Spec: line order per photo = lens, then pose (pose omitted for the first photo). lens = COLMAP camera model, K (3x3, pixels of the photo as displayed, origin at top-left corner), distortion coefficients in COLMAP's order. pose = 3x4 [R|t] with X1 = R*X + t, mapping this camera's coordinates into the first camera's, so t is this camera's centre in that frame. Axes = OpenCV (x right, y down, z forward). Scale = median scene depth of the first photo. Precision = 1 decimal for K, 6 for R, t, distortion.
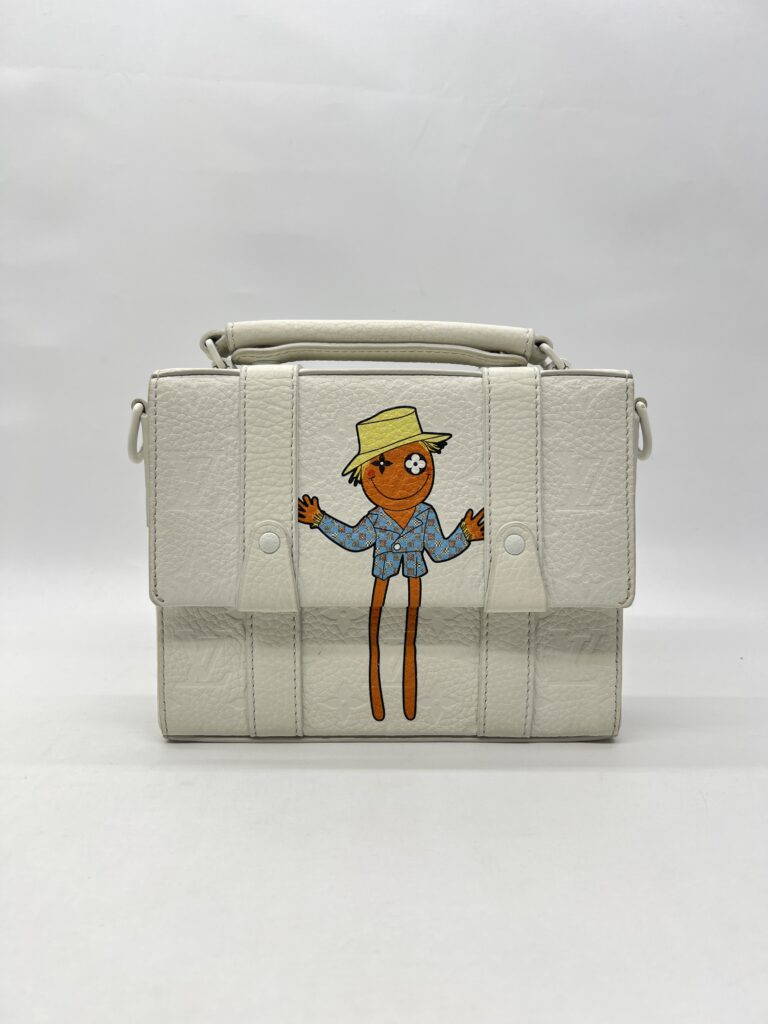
lens RADIAL K [[841.9, 0, 386.9], [0, 841.9, 511.3], [0, 0, 1]] dist [0.012328, 0.043950]
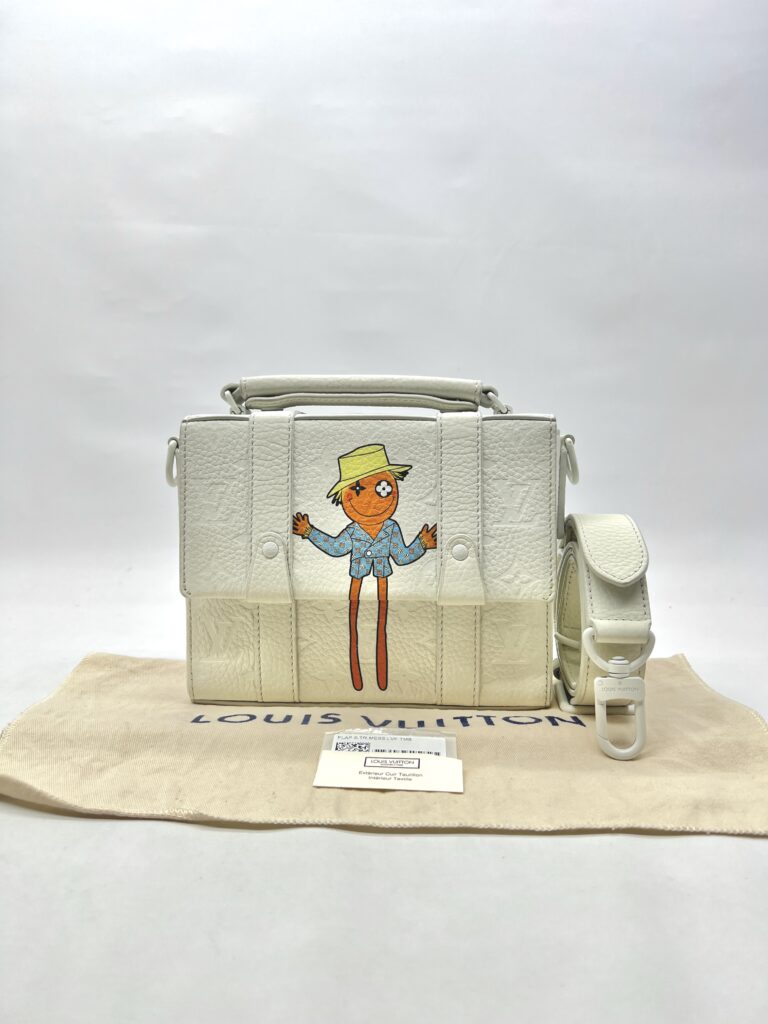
lens RADIAL K [[841.9, 0, 383.7], [0, 841.9, 515.1], [0, 0, 1]] dist [0.012328, 0.043950]
pose [[0.998176, 0.003073, -0.060289, 0.111188], [-0.003448, 0.999975, -0.006118, -0.008300], [0.060269, 0.006315, 0.998162, -0.281546]]
